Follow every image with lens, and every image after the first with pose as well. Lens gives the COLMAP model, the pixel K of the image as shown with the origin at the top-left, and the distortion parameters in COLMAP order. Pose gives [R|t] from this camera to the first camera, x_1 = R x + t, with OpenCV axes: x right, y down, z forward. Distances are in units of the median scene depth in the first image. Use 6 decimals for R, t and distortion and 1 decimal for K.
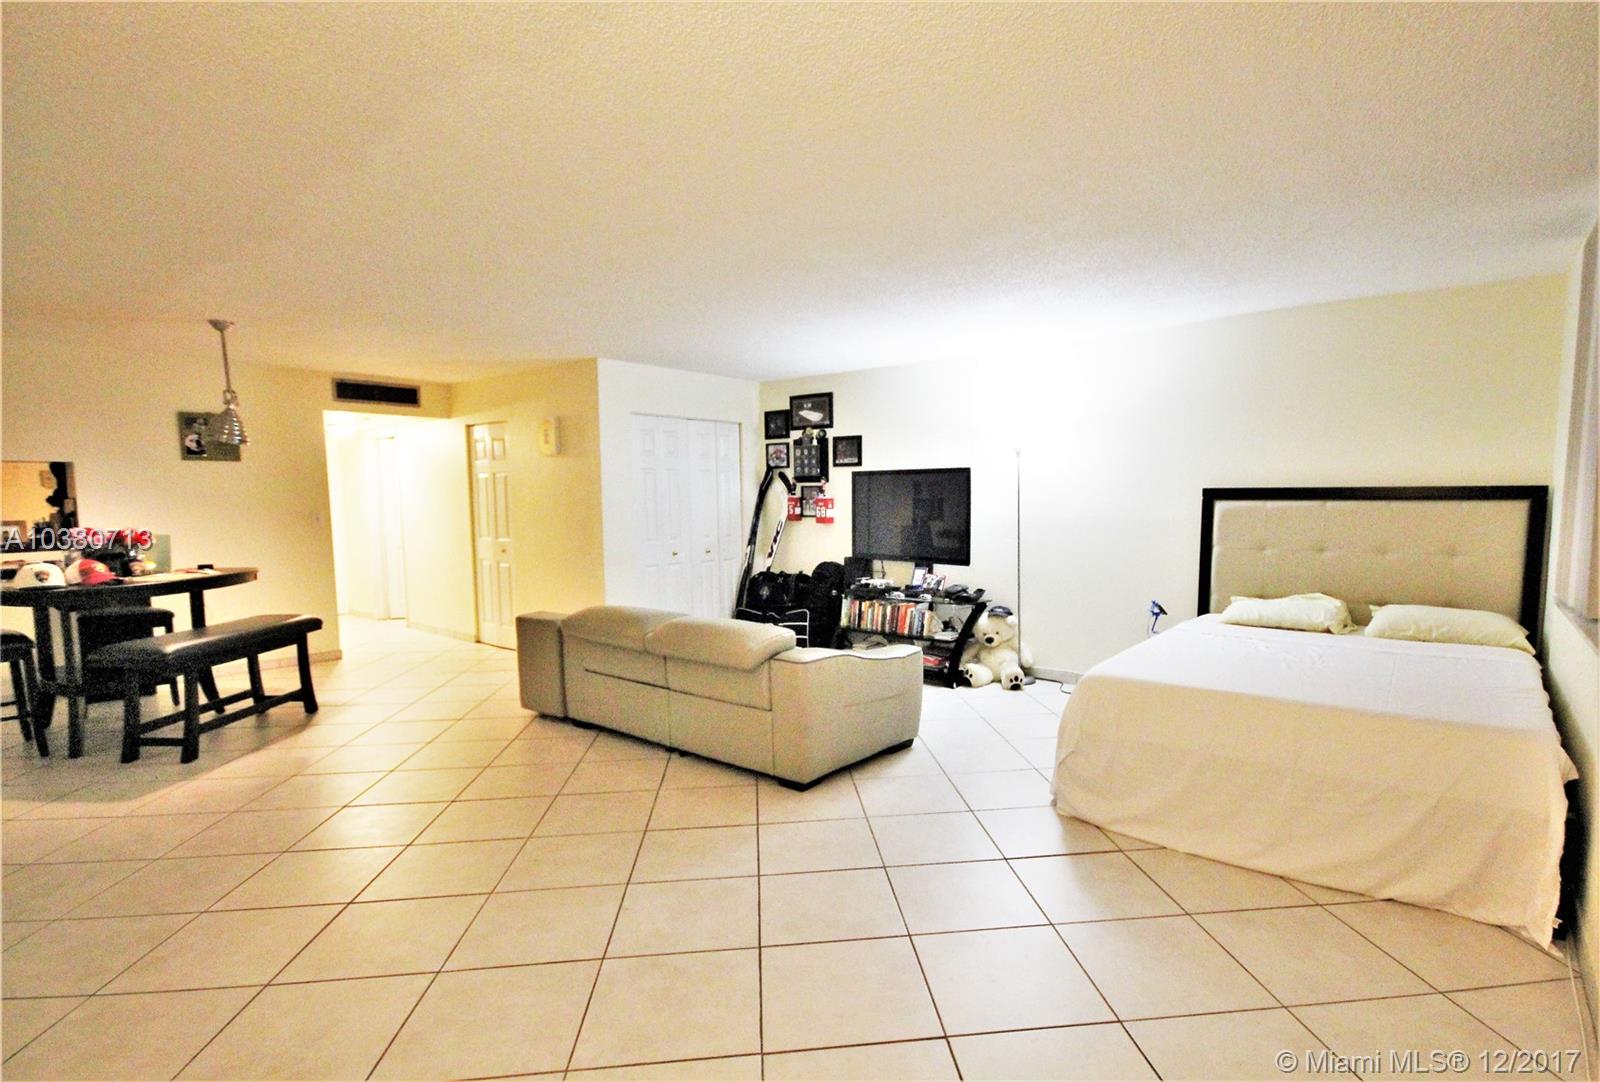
lens RADIAL K [[805.0, 0, 801.3], [0, 805.0, 585.3], [0, 0, 1]] dist [-0.000107, 0.000412]
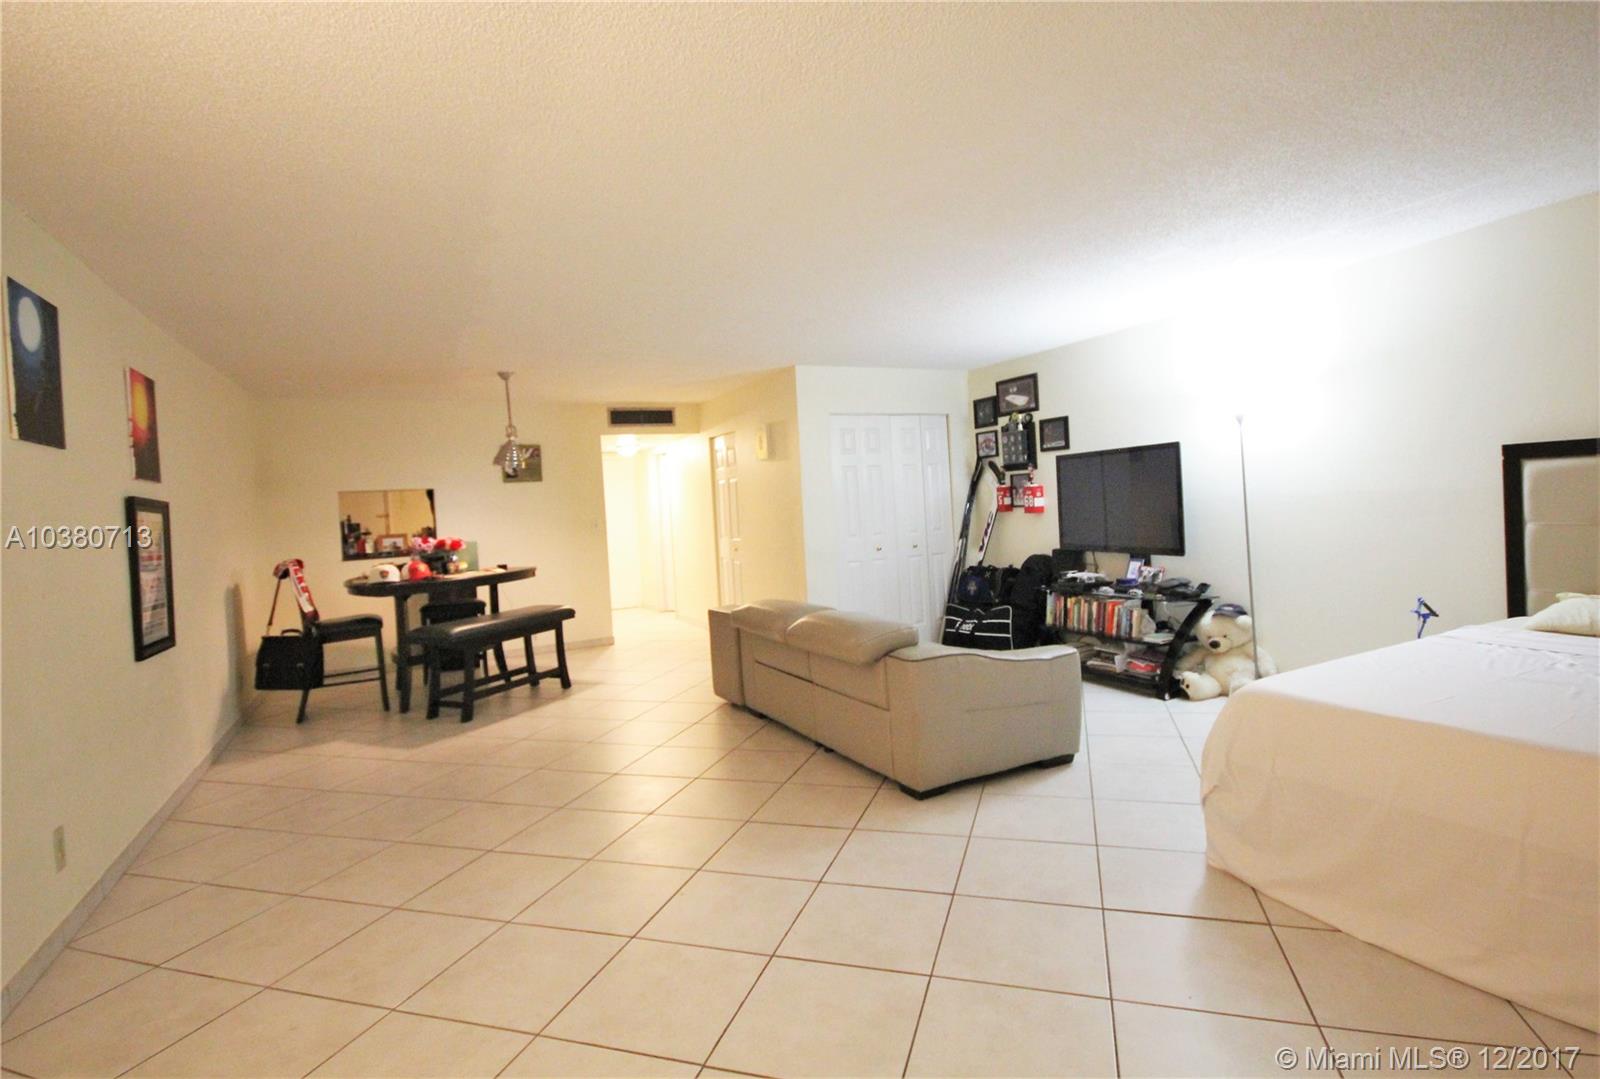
lens RADIAL K [[792.6, 0, 776.9], [0, 792.6, 533.7], [0, 0, 1]] dist [-0.000979, 0.000179]
pose [[0.907495, -0.027322, -0.419174, 0.156718], [0.001656, 0.998108, -0.061470, 0.002817], [0.420060, 0.055090, 0.905822, 0.053465]]
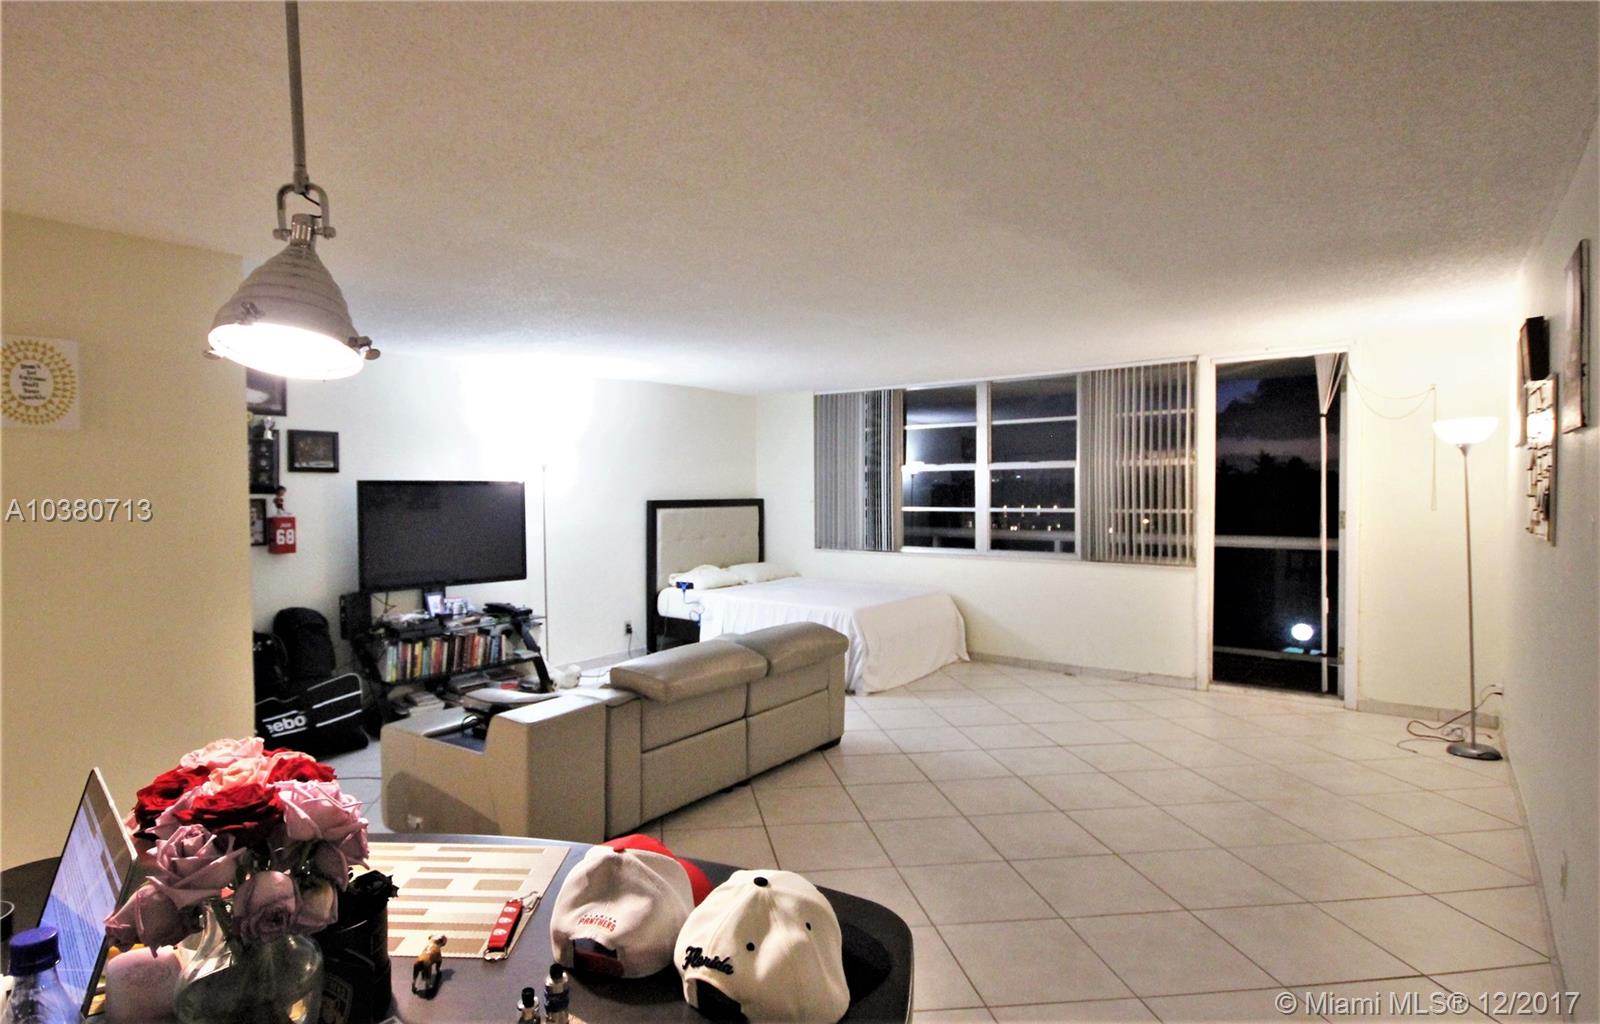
lens RADIAL K [[849.3, 0, 800.0], [0, 849.3, 512.0], [0, 0, 1]] dist [0.000063, 0.000040]
pose [[-0.056167, -0.020512, 0.998211, -0.787328], [0.115406, 0.992954, 0.026897, -0.087931], [-0.991729, 0.116711, -0.053404, 0.655517]]
